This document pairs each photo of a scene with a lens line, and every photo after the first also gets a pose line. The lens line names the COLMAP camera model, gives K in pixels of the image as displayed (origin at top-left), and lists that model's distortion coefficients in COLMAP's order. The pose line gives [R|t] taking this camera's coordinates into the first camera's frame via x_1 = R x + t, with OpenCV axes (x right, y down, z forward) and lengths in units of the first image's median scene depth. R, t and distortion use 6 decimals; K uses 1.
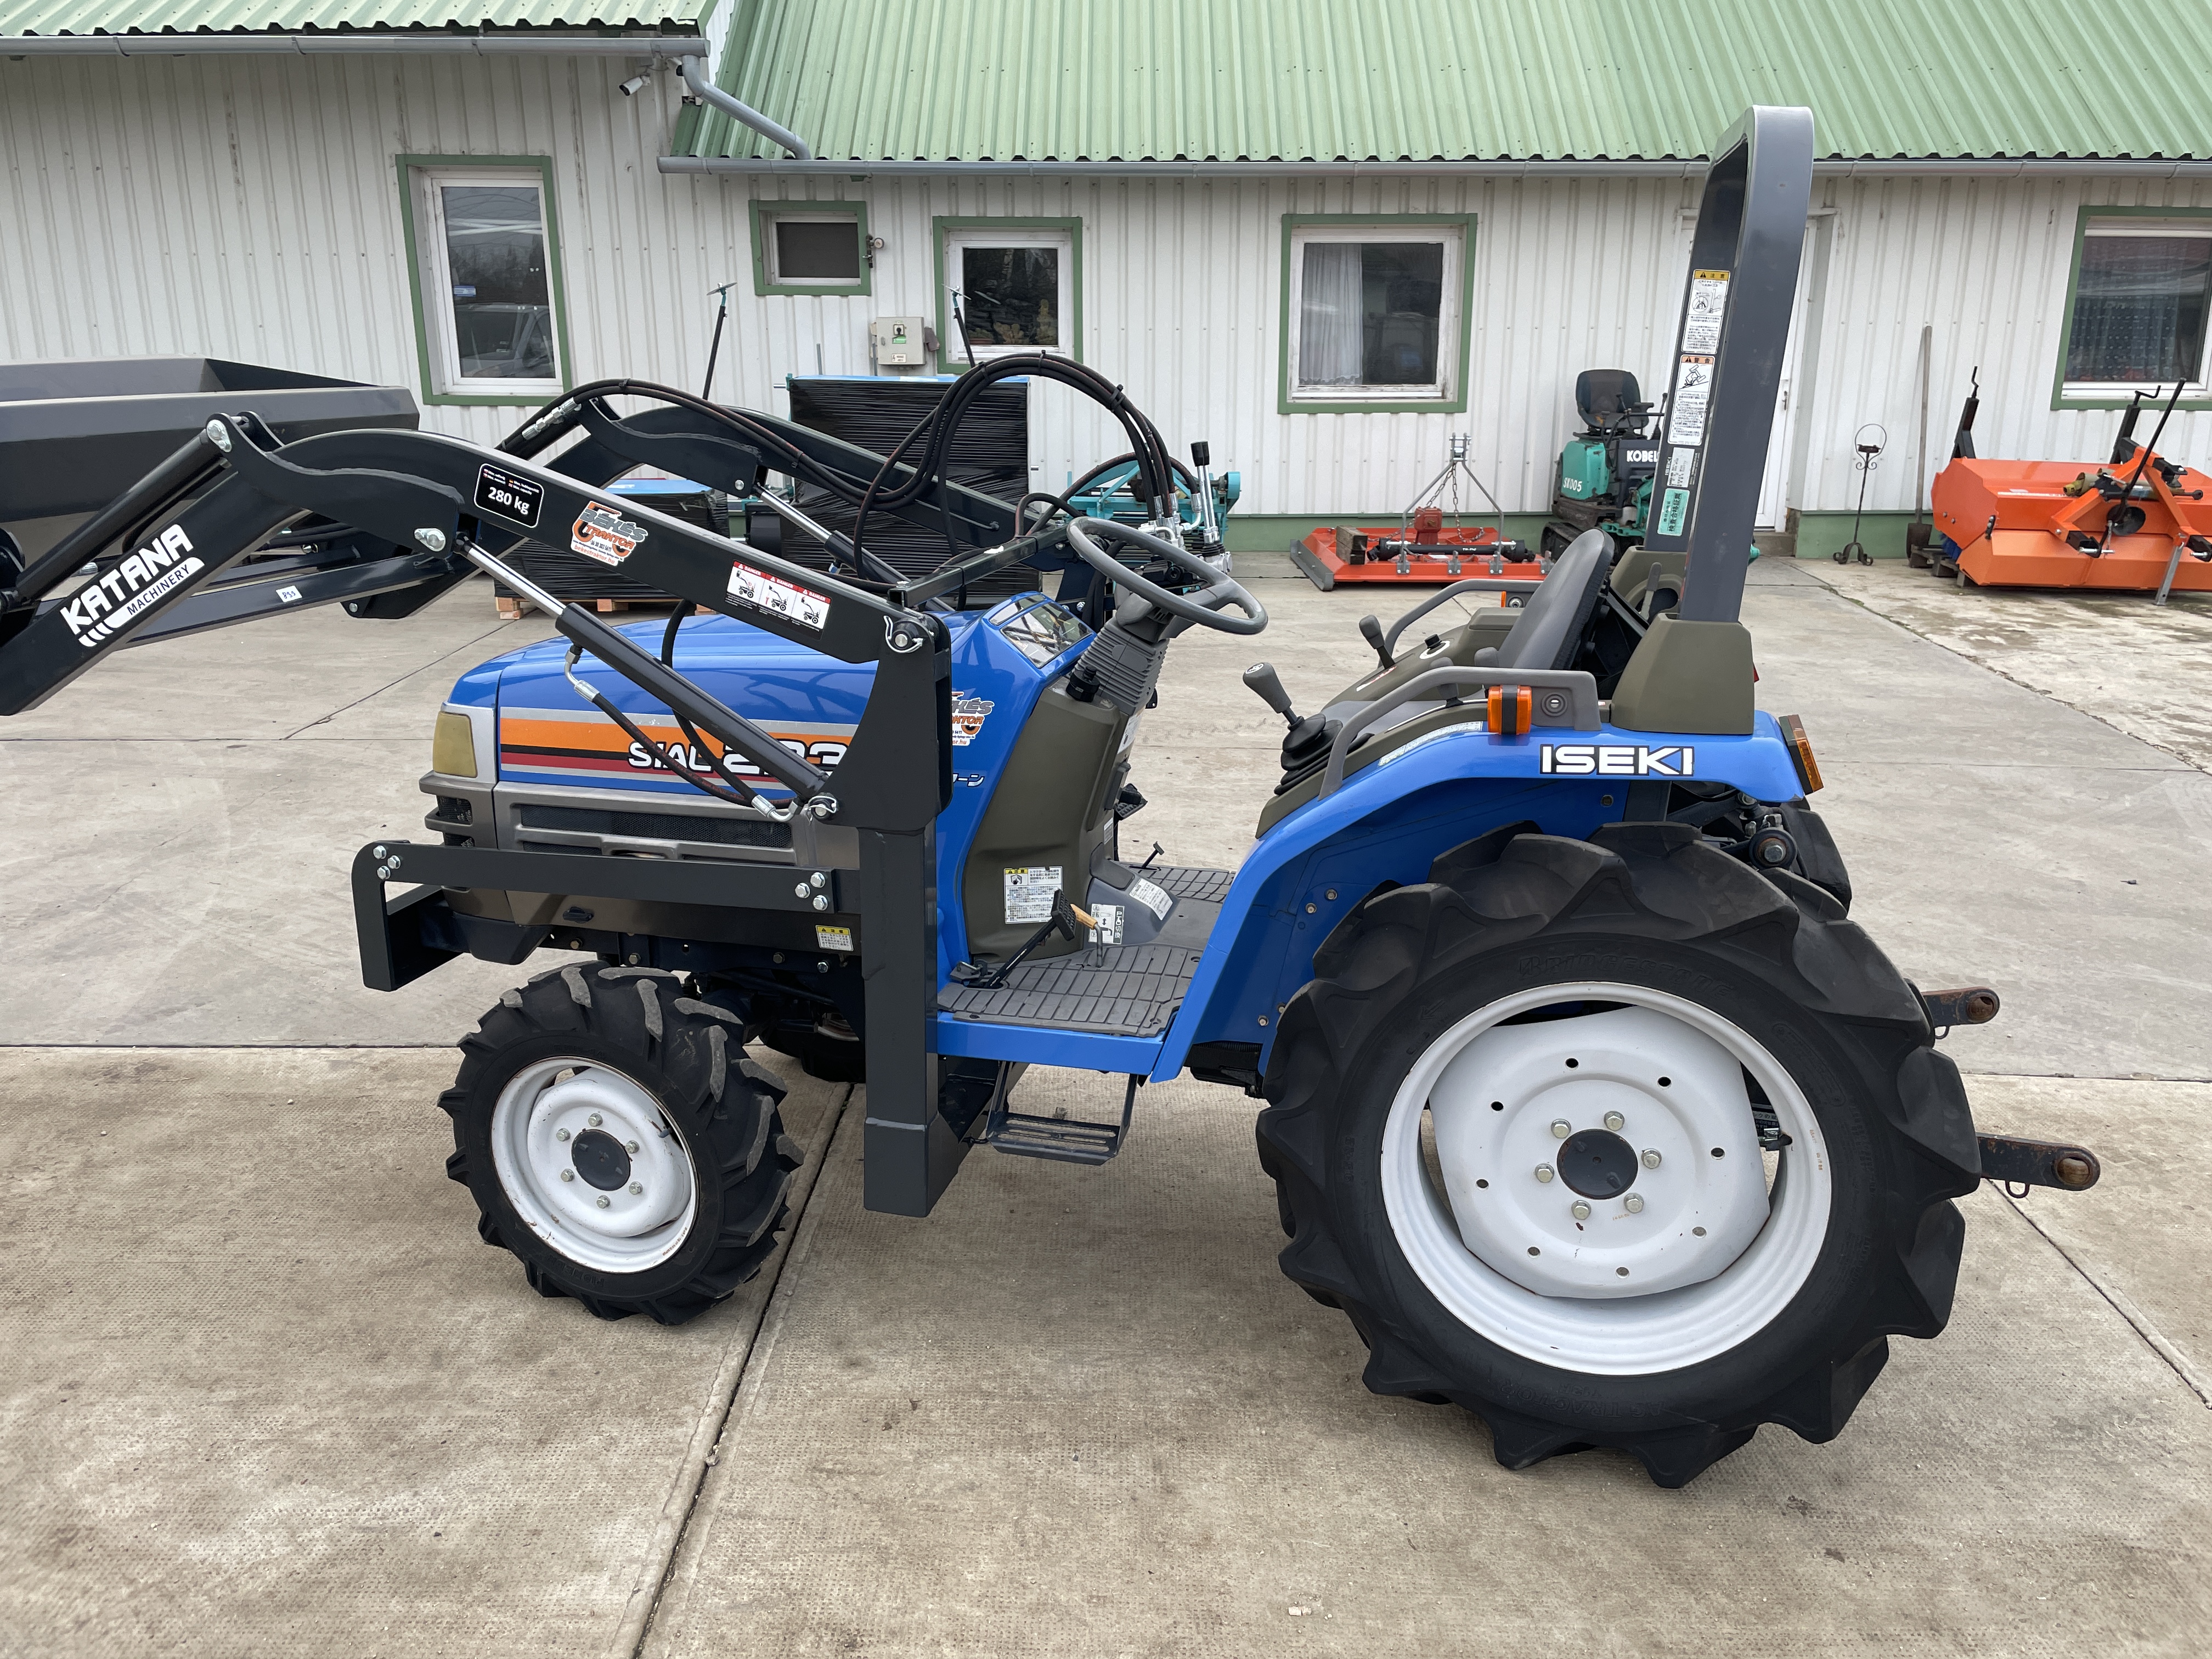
lens RADIAL K [[1679.1, 0, 1117.9], [0, 1679.1, 806.1], [0, 0, 1]] dist [0.089448, -0.123998]
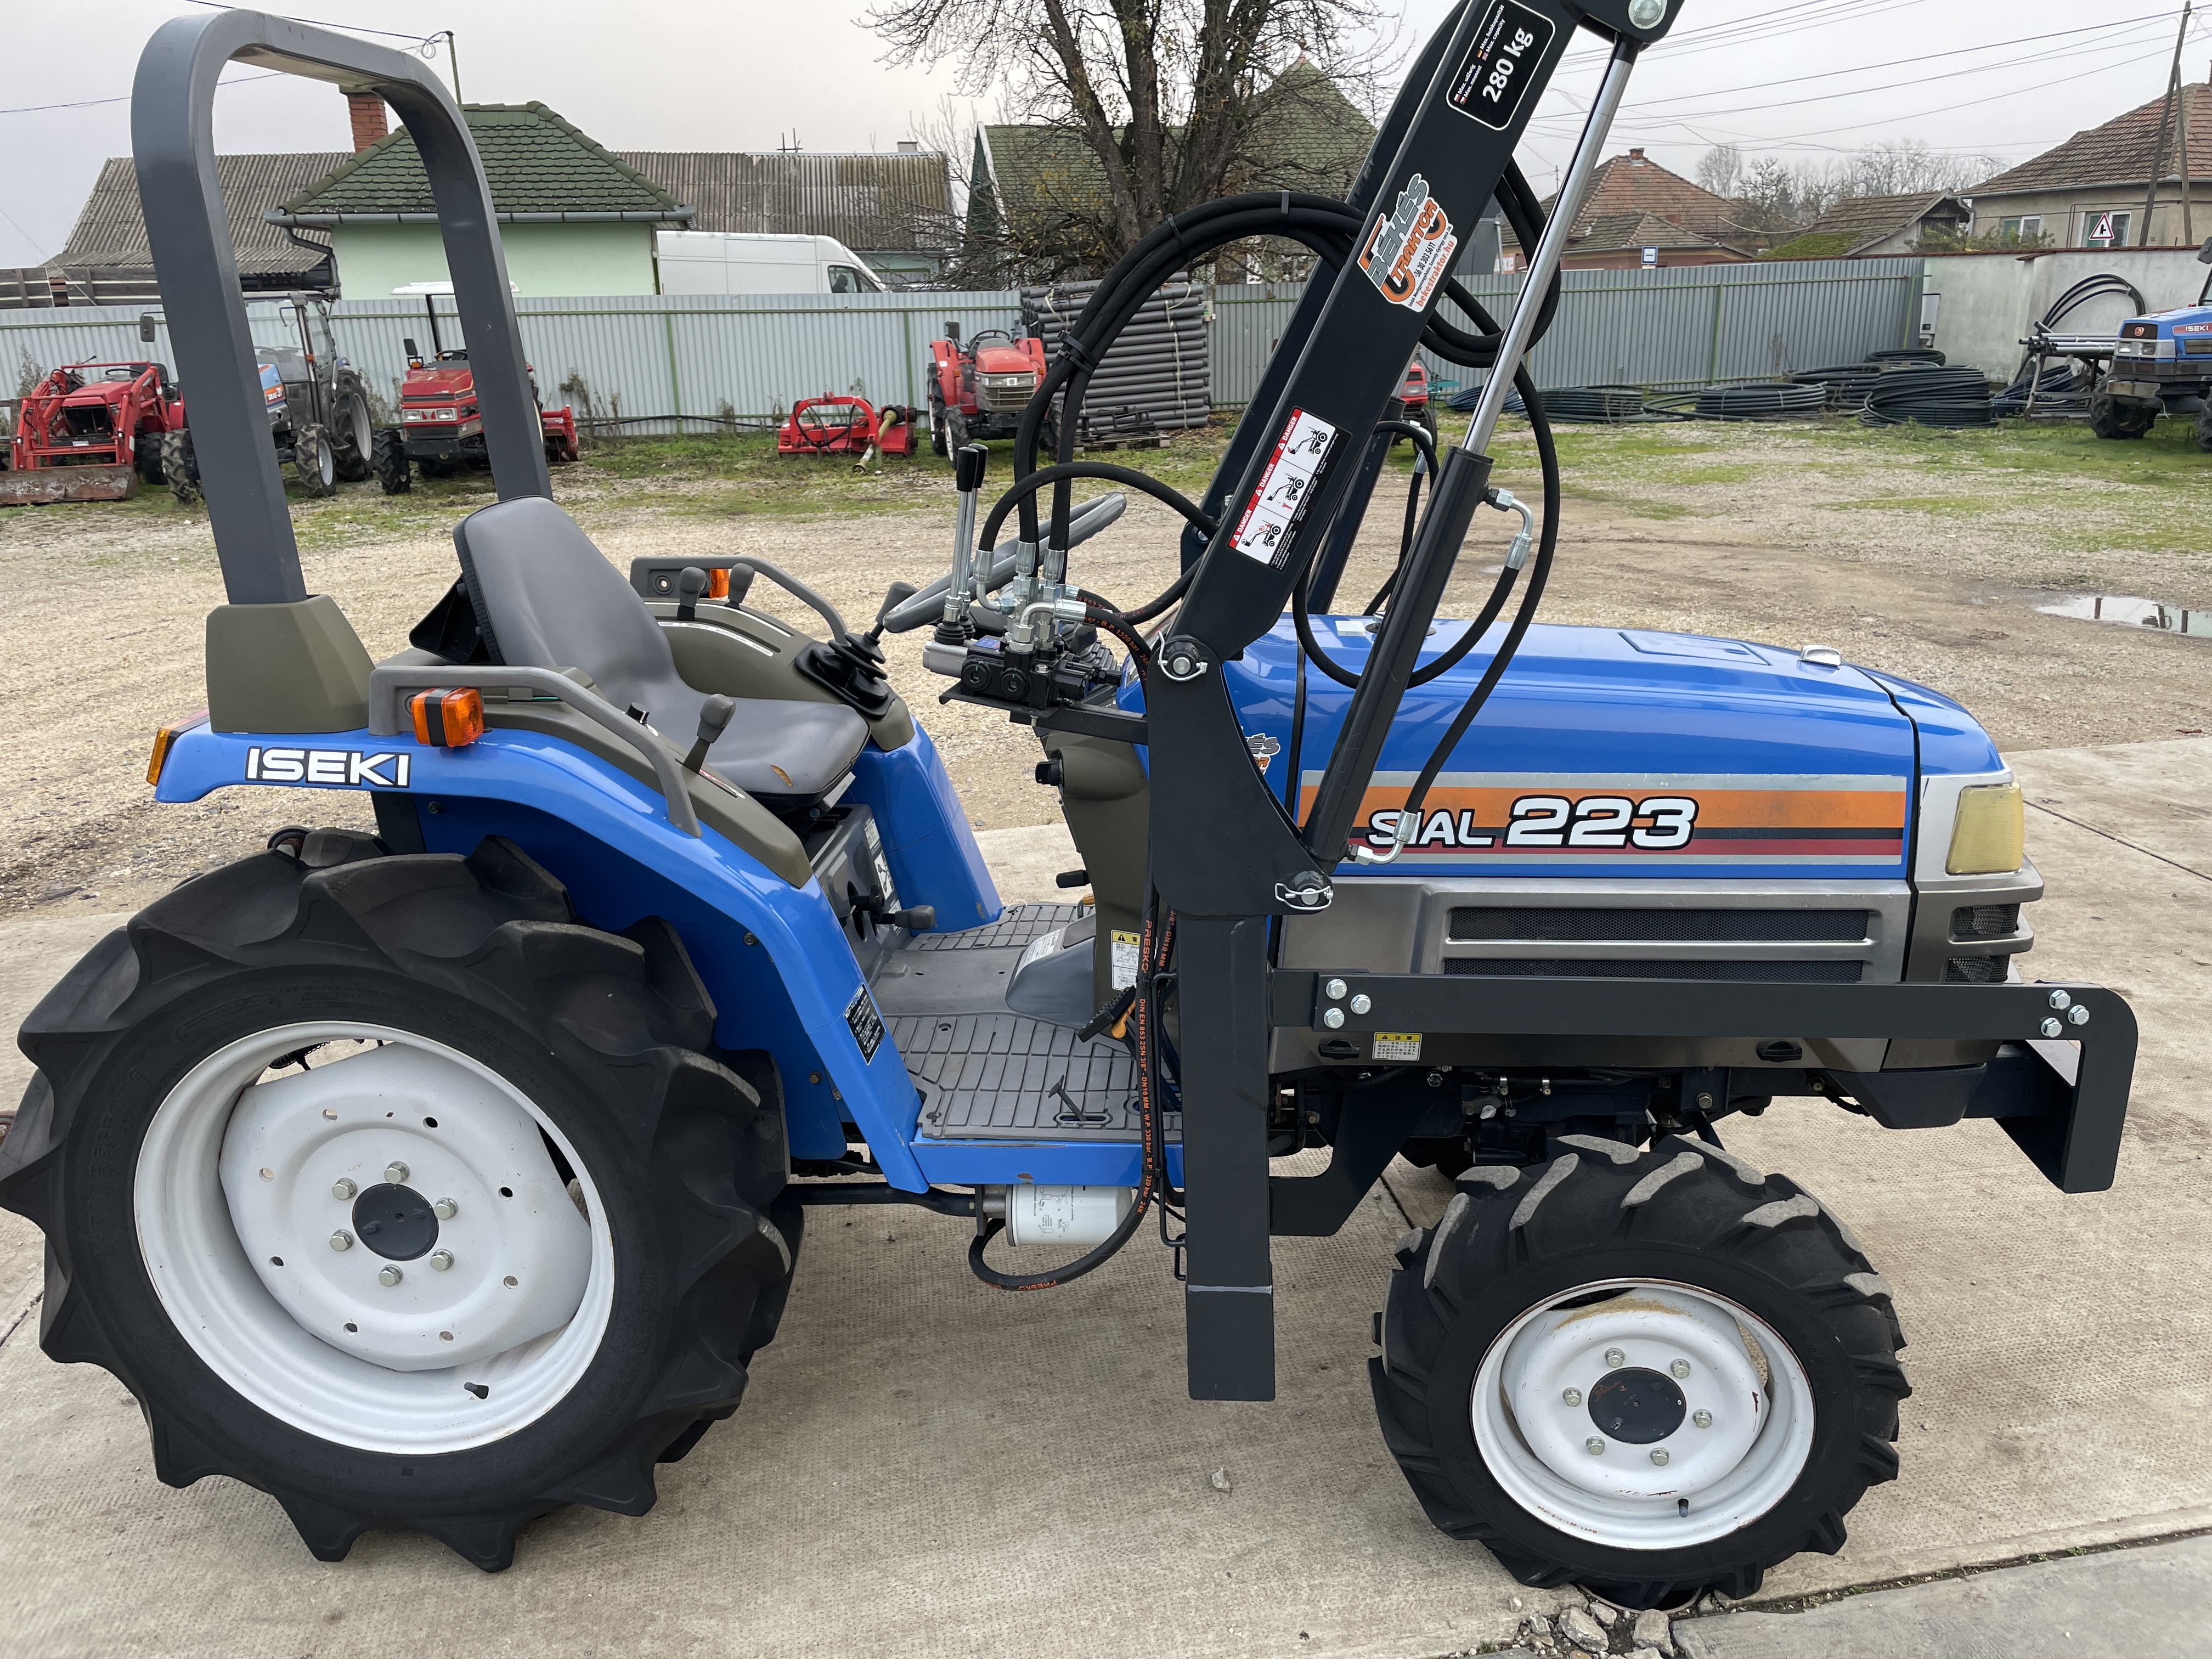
lens RADIAL K [[1679.1, 0, 1113.3], [0, 1679.1, 825.8], [0, 0, 1]] dist [0.089448, -0.123998]
pose [[0.986050, -0.060092, 0.155226, -0.240644], [0.059692, 0.998191, 0.007246, -0.020500], [-0.155381, 0.002121, 0.987852, 0.134261]]
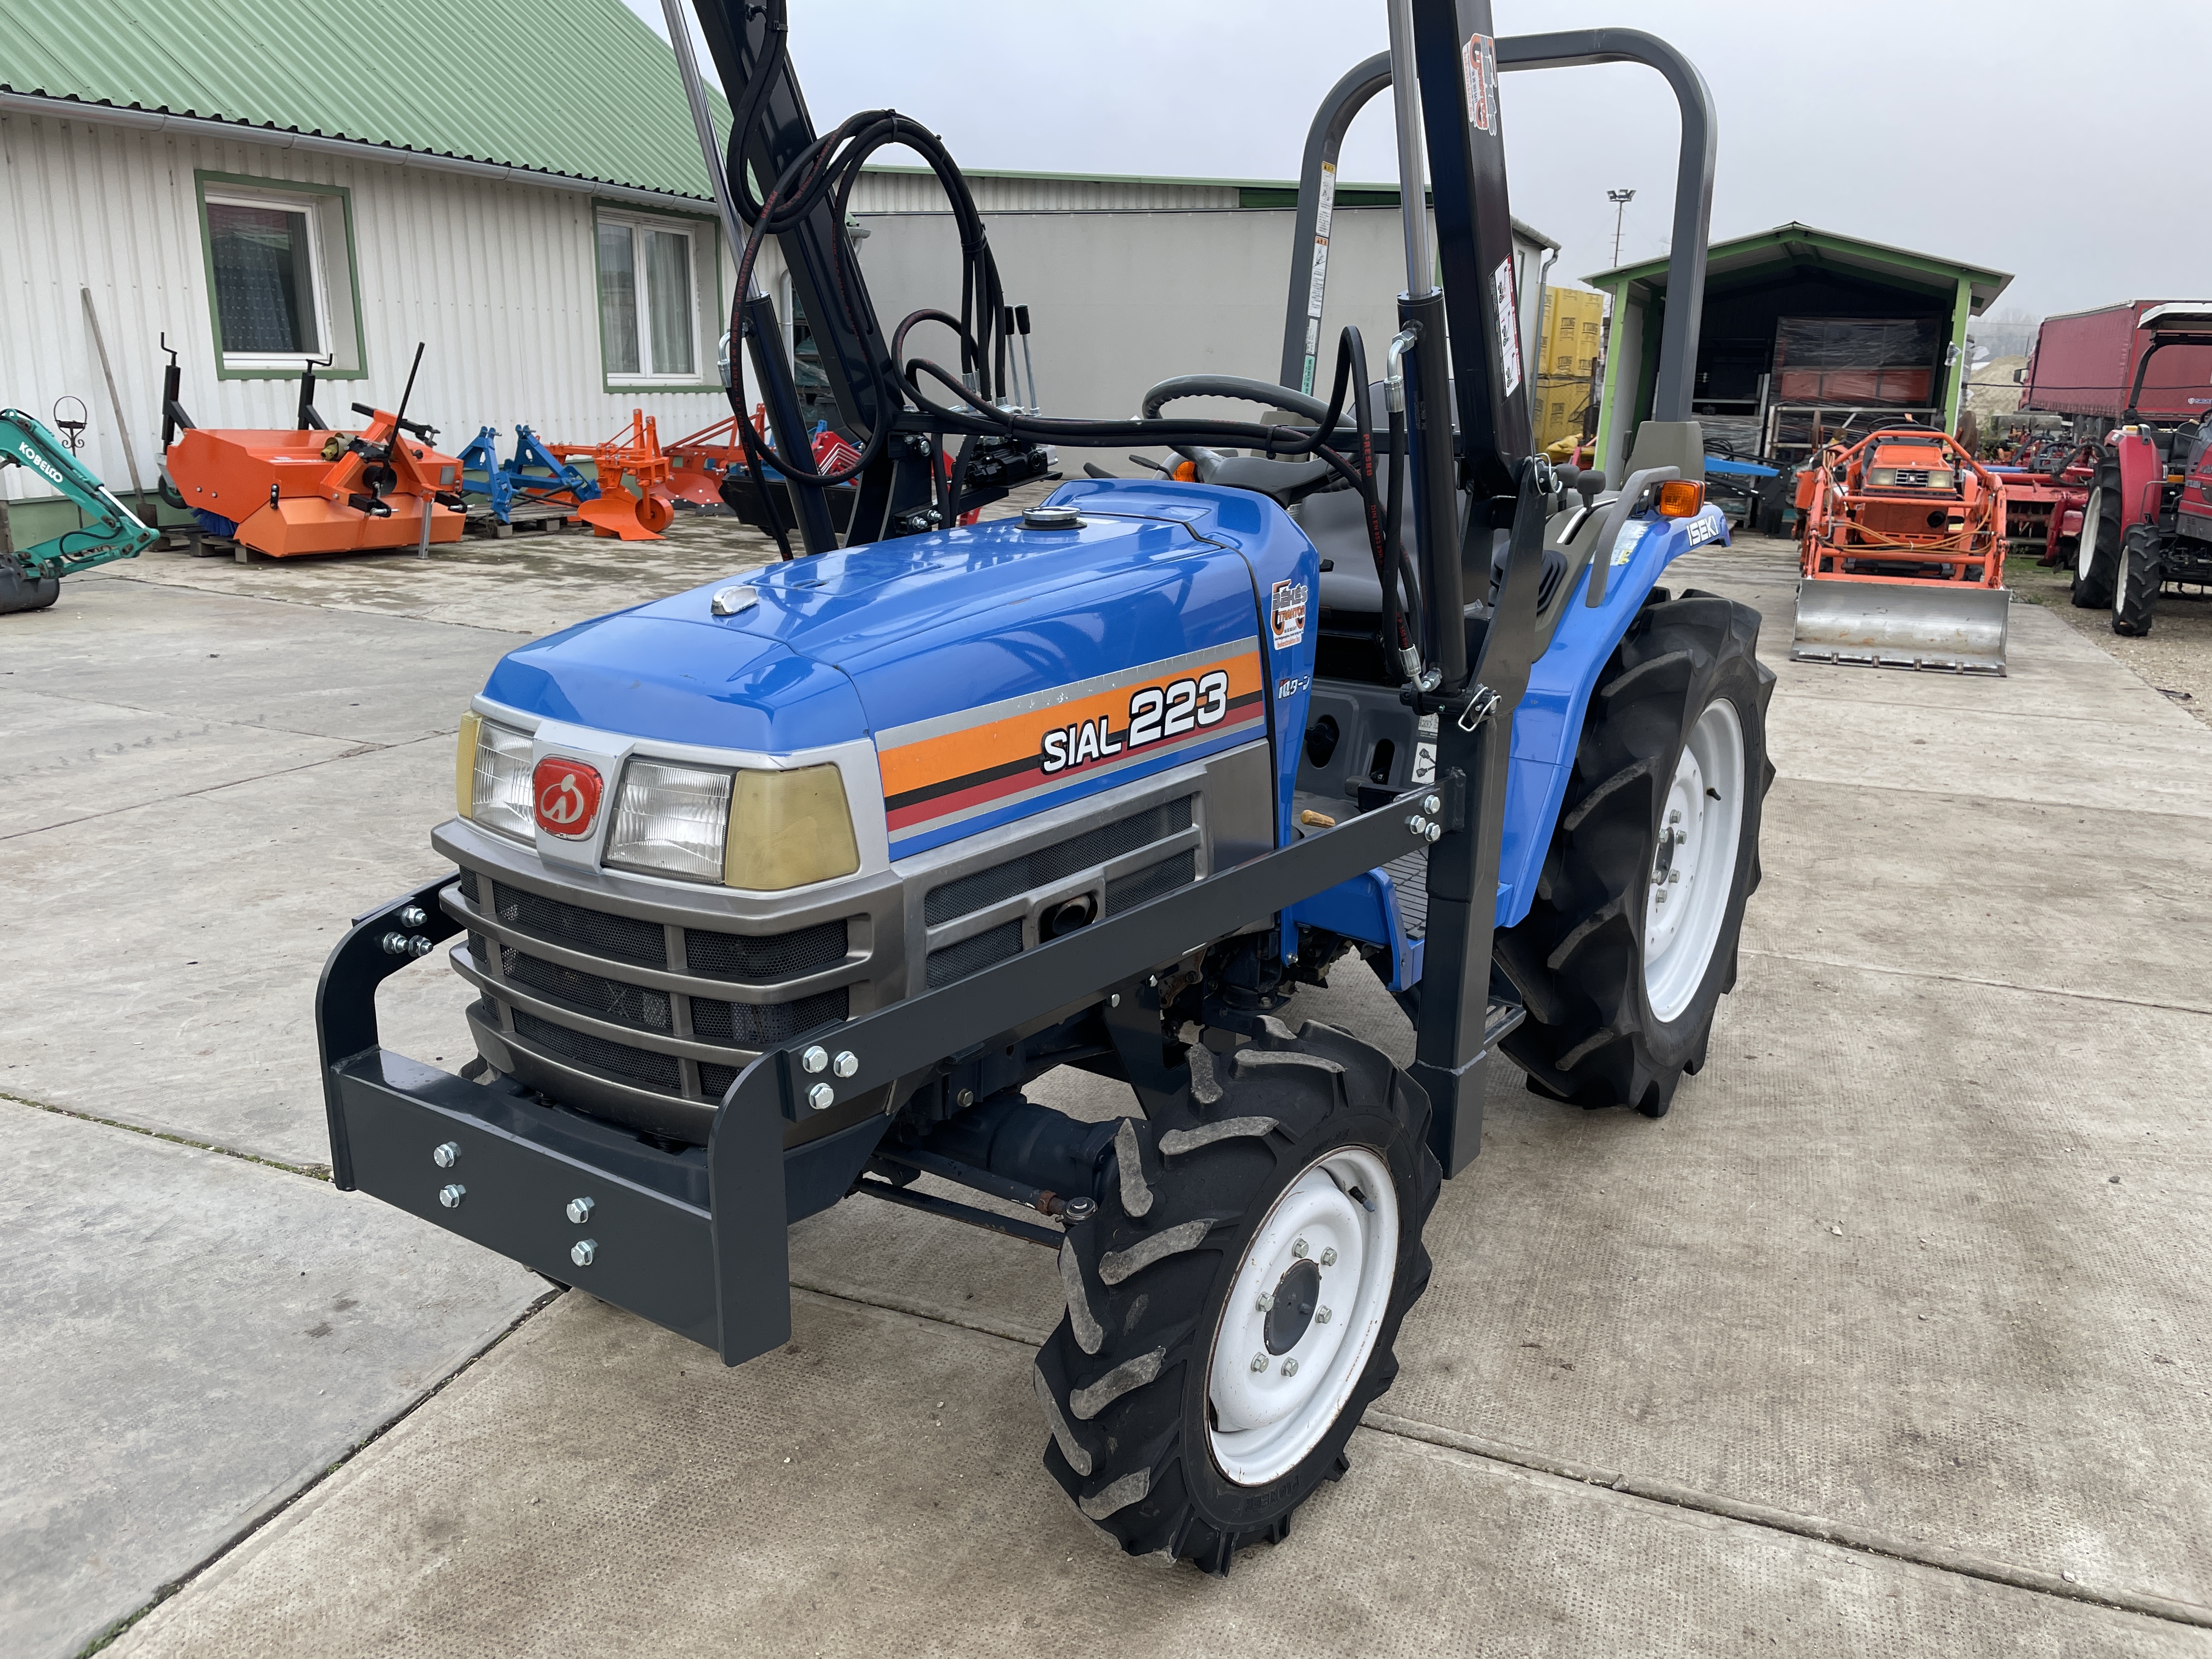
lens RADIAL K [[1679.1, 0, 1127.1], [0, 1679.1, 834.7], [0, 0, 1]] dist [0.089448, -0.123998]
pose [[0.346327, -0.247649, 0.904836, -0.402098], [0.237589, 0.956235, 0.170779, -0.048138], [-0.907529, 0.155834, 0.390009, 0.340129]]
